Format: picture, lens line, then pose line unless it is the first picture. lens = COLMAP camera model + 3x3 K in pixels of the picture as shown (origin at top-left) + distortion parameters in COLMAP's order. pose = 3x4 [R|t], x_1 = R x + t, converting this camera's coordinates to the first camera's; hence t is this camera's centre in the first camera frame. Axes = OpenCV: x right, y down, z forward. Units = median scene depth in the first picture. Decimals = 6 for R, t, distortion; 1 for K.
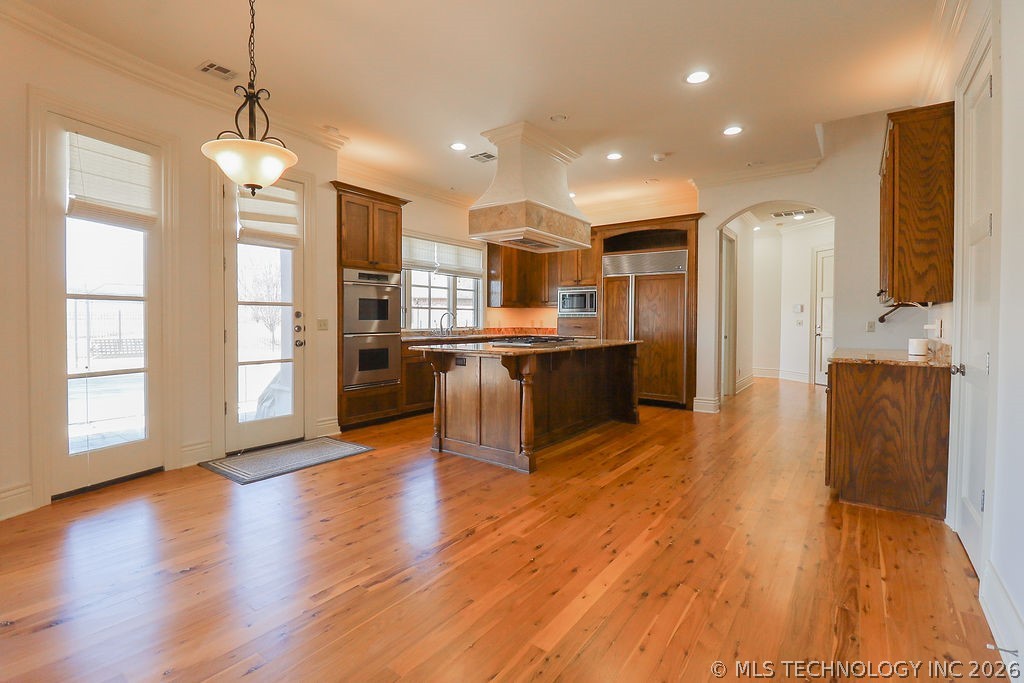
lens RADIAL K [[473.3, 0, 508.3], [0, 473.3, 329.0], [0, 0, 1]] dist [-0.003346, -0.010081]
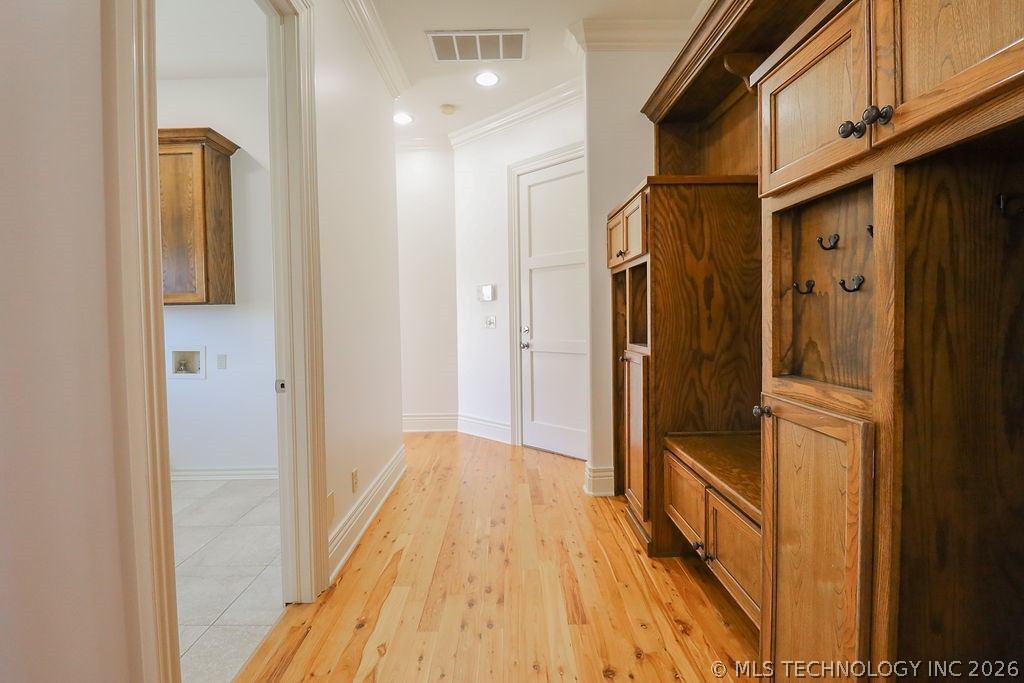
lens RADIAL K [[473.3, 0, 505.1], [0, 473.3, 326.9], [0, 0, 1]] dist [-0.003346, -0.010081]
pose [[0.806405, -0.029468, 0.590628, 0.636649], [0.030994, 0.999491, 0.007550, -0.020827], [-0.590550, 0.012218, 0.806908, 1.118962]]
